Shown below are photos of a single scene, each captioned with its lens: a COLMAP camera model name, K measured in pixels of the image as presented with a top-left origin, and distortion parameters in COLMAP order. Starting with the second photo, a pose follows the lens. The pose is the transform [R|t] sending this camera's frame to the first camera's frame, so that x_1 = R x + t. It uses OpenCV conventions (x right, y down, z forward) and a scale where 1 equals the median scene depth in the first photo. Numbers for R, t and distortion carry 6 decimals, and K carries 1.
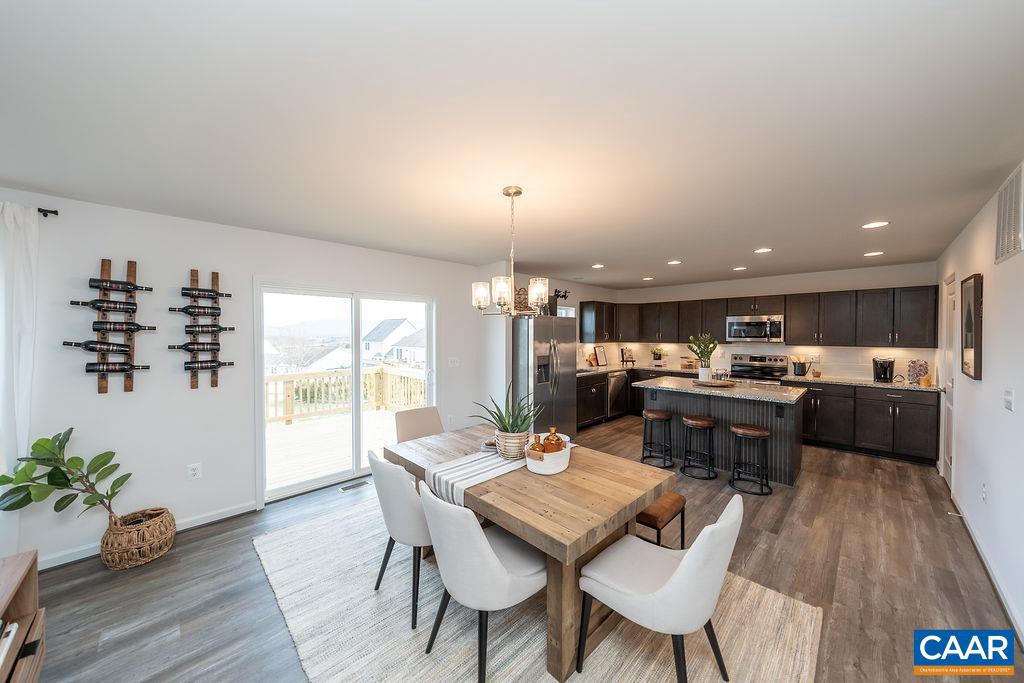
lens RADIAL K [[356.8, 0, 511.8], [0, 356.8, 338.3], [0, 0, 1]] dist [-0.001098, -0.000063]
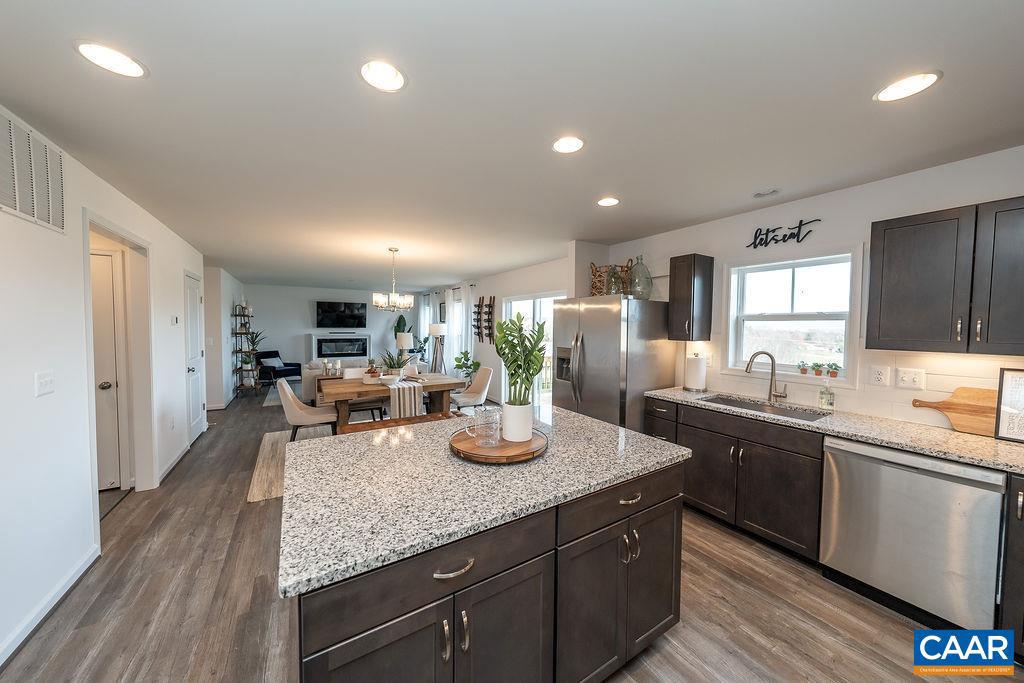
lens RADIAL K [[344.7, 0, 512.4], [0, 344.7, 338.2], [0, 0, 1]] dist [-0.001107, -0.000119]
pose [[-0.222048, 0.035765, -0.974380, 1.053324], [-0.022988, 0.998857, 0.041902, -0.003673], [0.974765, 0.031703, -0.220972, 1.250276]]
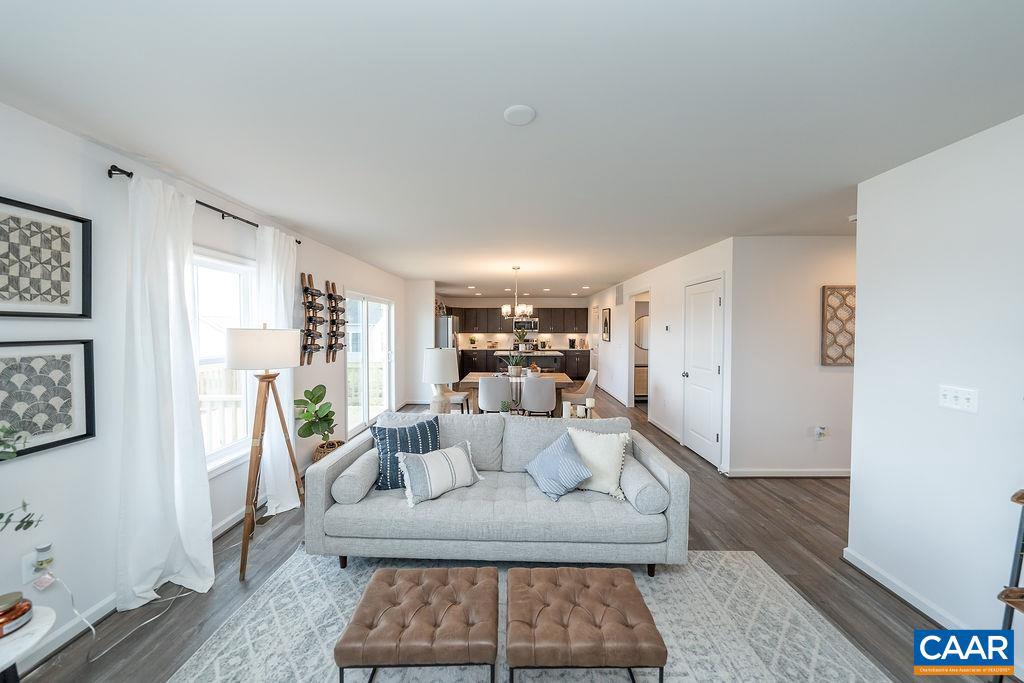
lens RADIAL K [[346.2, 0, 511.4], [0, 346.2, 337.3], [0, 0, 1]] dist [-0.001751, -0.000115]
pose [[0.710591, -0.016559, 0.703410, -1.006545], [0.008892, 0.999855, 0.014555, 0.017789], [-0.703549, -0.004088, 0.710635, -0.392794]]
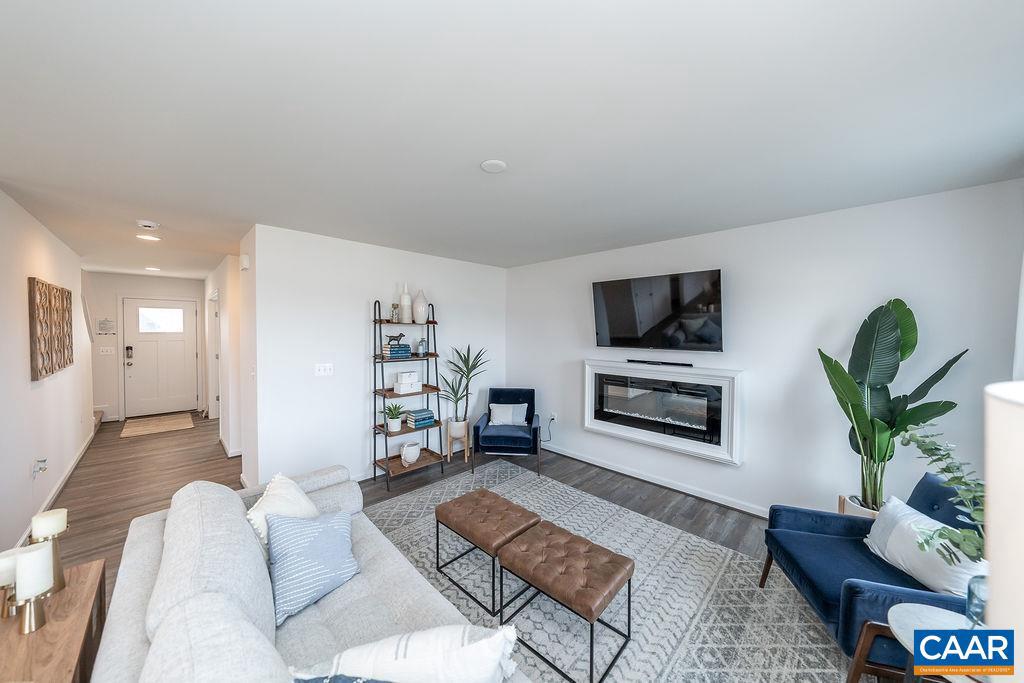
lens RADIAL K [[344.7, 0, 512.4], [0, 344.7, 338.2], [0, 0, 1]] dist [-0.001107, -0.000119]
pose [[-0.999952, -0.004025, -0.008907, -0.739131], [-0.004375, 0.999204, 0.039657, -0.007747], [0.008740, 0.039694, -0.999174, 0.383587]]
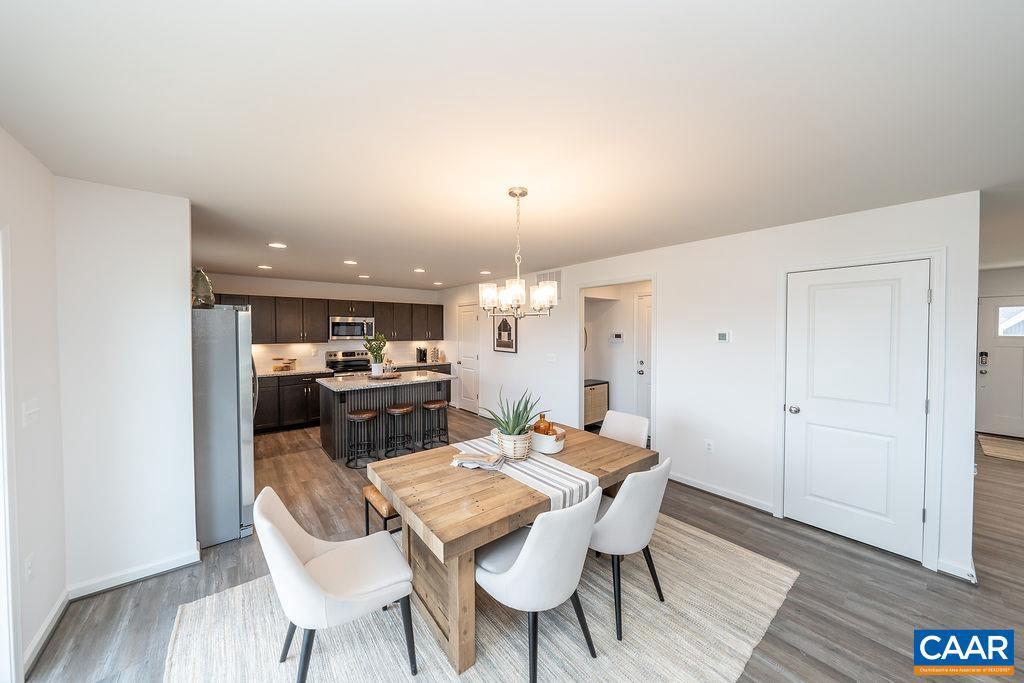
lens RADIAL K [[344.7, 0, 512.4], [0, 344.7, 338.2], [0, 0, 1]] dist [-0.001107, -0.000119]
pose [[0.091667, -0.021159, 0.995565, -0.574982], [0.014994, 0.999690, 0.019866, -0.013849], [-0.995677, 0.013106, 0.091956, 0.554816]]
